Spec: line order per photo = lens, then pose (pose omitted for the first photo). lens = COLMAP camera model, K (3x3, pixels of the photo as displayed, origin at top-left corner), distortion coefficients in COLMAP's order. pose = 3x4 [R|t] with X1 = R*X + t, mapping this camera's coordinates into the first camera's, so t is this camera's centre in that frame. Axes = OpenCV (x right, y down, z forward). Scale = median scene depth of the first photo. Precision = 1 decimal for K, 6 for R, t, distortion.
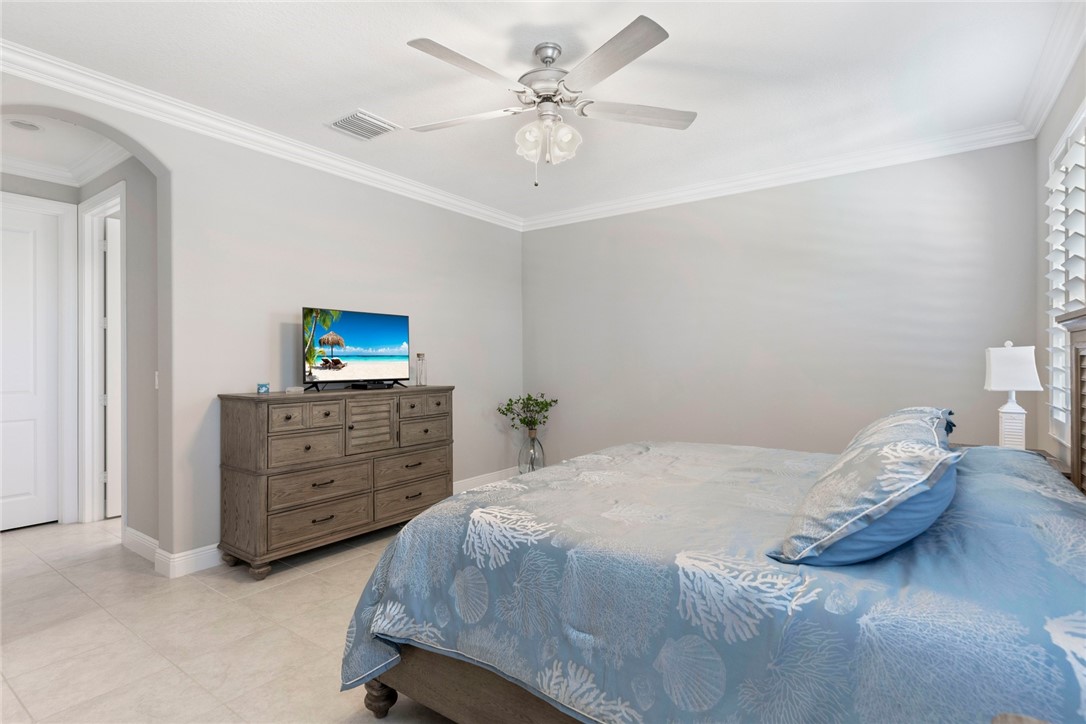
lens RADIAL K [[532.1, 0, 541.9], [0, 532.1, 364.0], [0, 0, 1]] dist [0.001812, -0.000261]
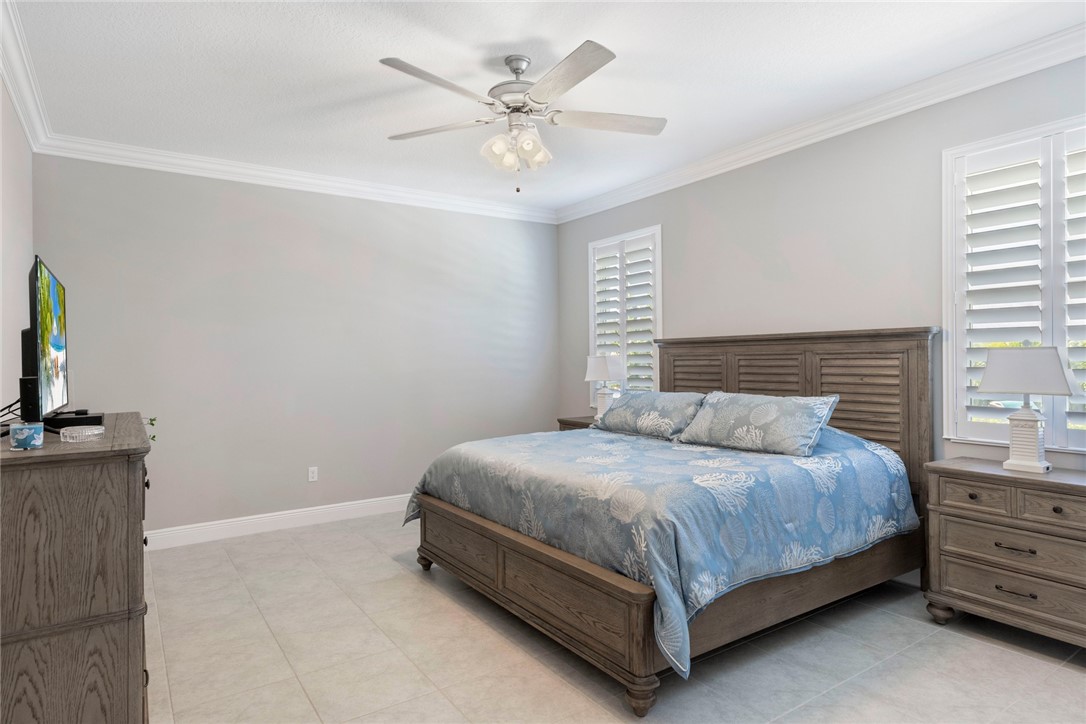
lens RADIAL K [[606.3, 0, 538.7], [0, 606.3, 360.8], [0, 0, 1]] dist [0.006101, 0.001010]
pose [[0.355051, 0.000934, 0.934846, -1.946273], [0.016095, 0.999845, -0.007111, -0.008059], [-0.934708, 0.017571, 0.354981, 1.020510]]
